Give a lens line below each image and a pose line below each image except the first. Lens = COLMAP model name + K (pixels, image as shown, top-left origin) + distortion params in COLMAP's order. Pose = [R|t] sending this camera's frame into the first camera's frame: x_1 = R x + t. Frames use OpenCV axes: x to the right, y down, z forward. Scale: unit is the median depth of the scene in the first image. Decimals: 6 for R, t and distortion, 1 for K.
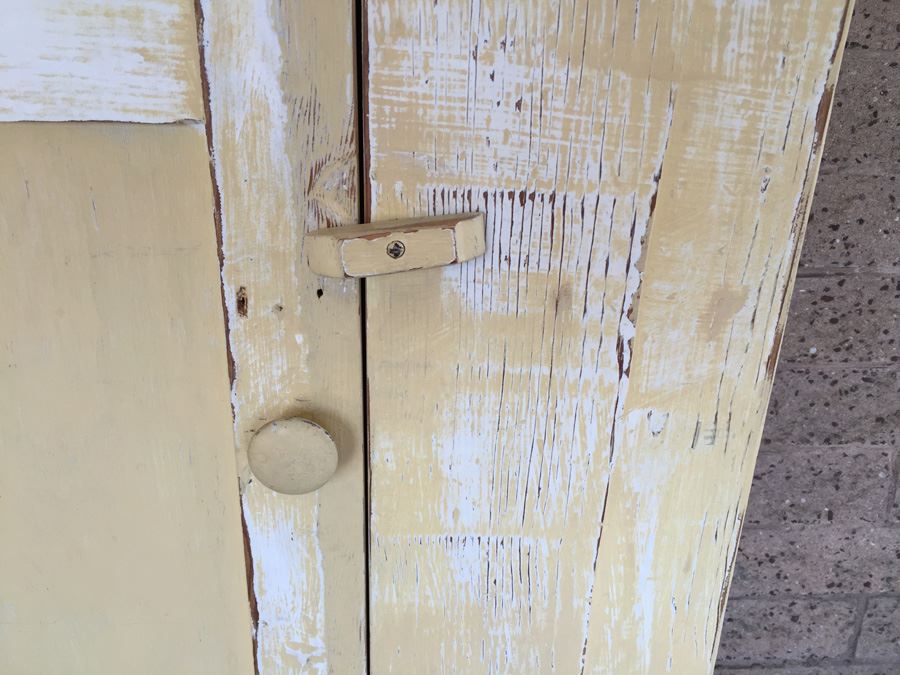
lens RADIAL K [[767.1, 0, 440.9], [0, 767.1, 334.2], [0, 0, 1]] dist [0.087957, -0.124850]
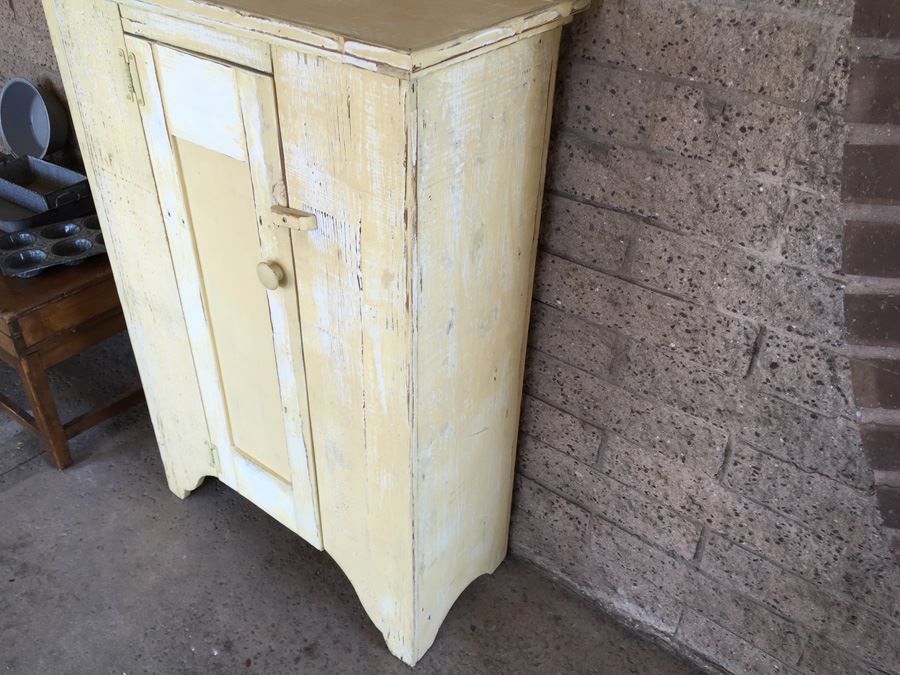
lens RADIAL K [[767.1, 0, 450.8], [0, 767.1, 324.2], [0, 0, 1]] dist [0.087957, -0.124850]
pose [[0.748632, 0.366007, -0.552801, 2.002243], [-0.256371, 0.928758, 0.267735, -0.630549], [0.611412, -0.058713, 0.789132, -0.888322]]
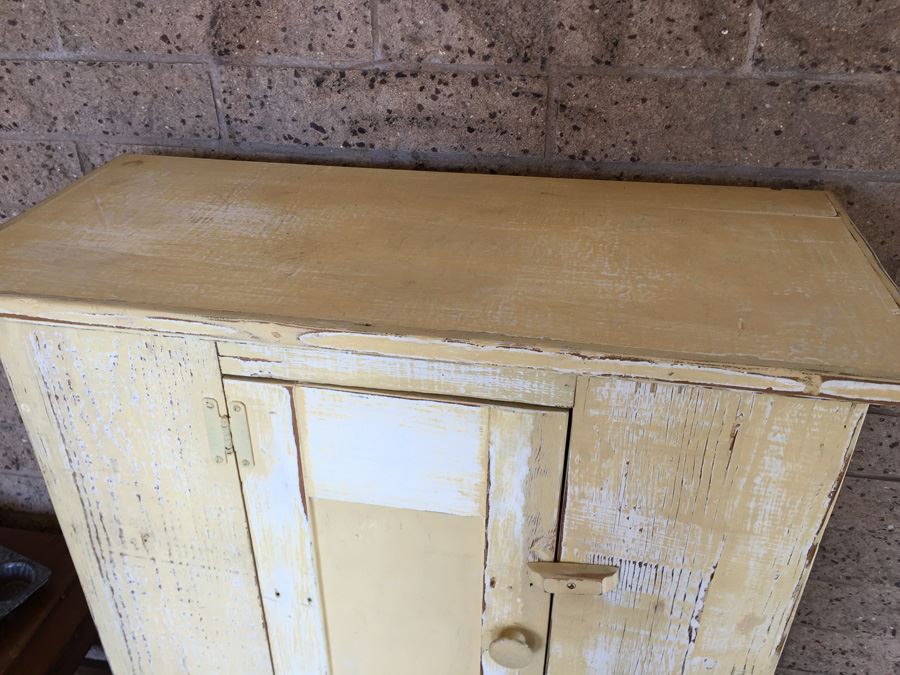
lens RADIAL K [[767.1, 0, 433.8], [0, 767.1, 327.3], [0, 0, 1]] dist [0.087957, -0.124850]
pose [[0.967682, 0.102963, -0.230194, -0.008672], [-0.068014, 0.985582, 0.154926, -0.969003], [0.242827, -0.134263, 0.960733, -0.867219]]
